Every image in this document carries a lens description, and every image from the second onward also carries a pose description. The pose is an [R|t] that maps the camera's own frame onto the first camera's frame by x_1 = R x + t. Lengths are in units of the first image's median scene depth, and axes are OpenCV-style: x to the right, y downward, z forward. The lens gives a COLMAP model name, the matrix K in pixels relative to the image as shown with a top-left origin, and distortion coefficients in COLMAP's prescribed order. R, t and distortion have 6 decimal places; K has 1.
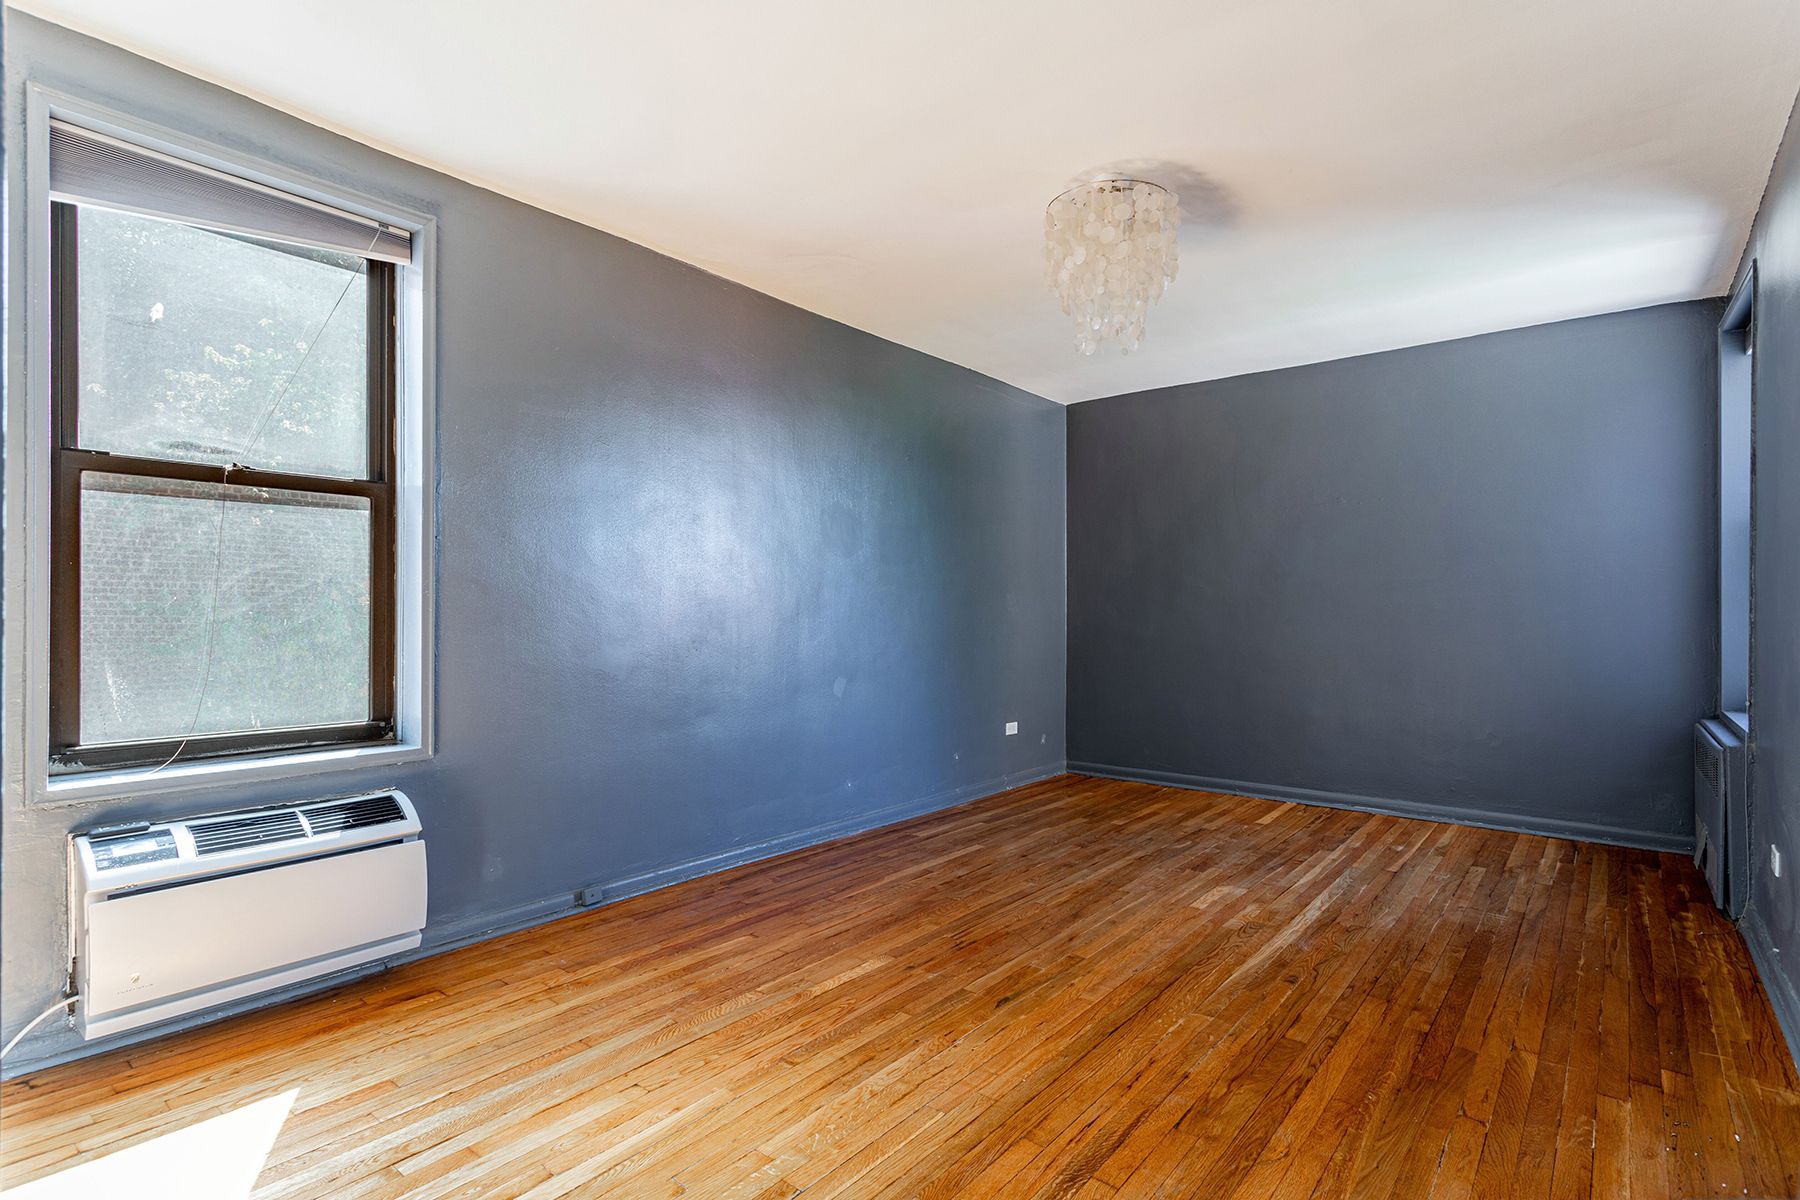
lens RADIAL K [[873.8, 0, 901.5], [0, 873.8, 607.1], [0, 0, 1]] dist [0.003408, -0.000386]
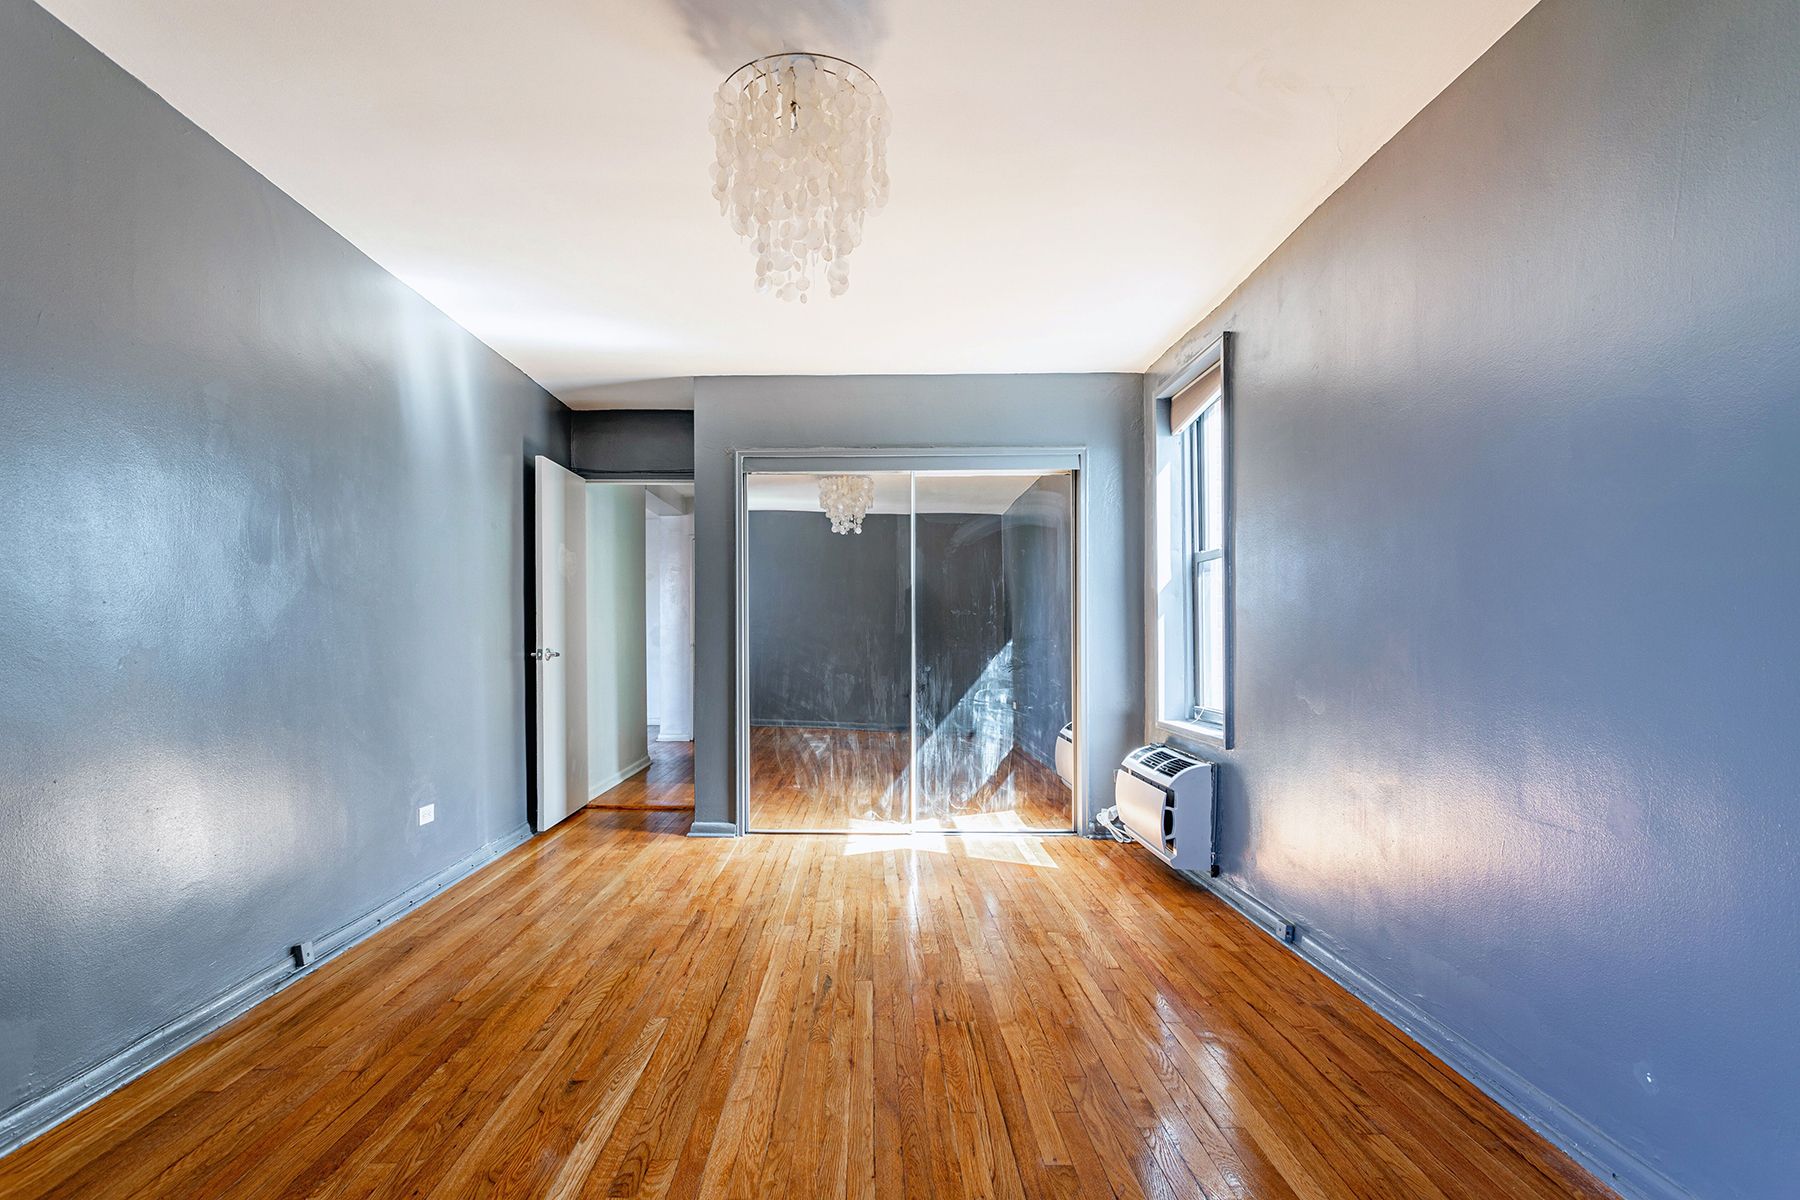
lens RADIAL K [[873.8, 0, 885.5], [0, 873.8, 635.6], [0, 0, 1]] dist [0.003408, -0.000386]
pose [[-0.753969, -0.002458, -0.656905, 0.704471], [0.003589, 0.999963, -0.007860, 0.013616], [0.656900, -0.008284, -0.753932, 1.670624]]
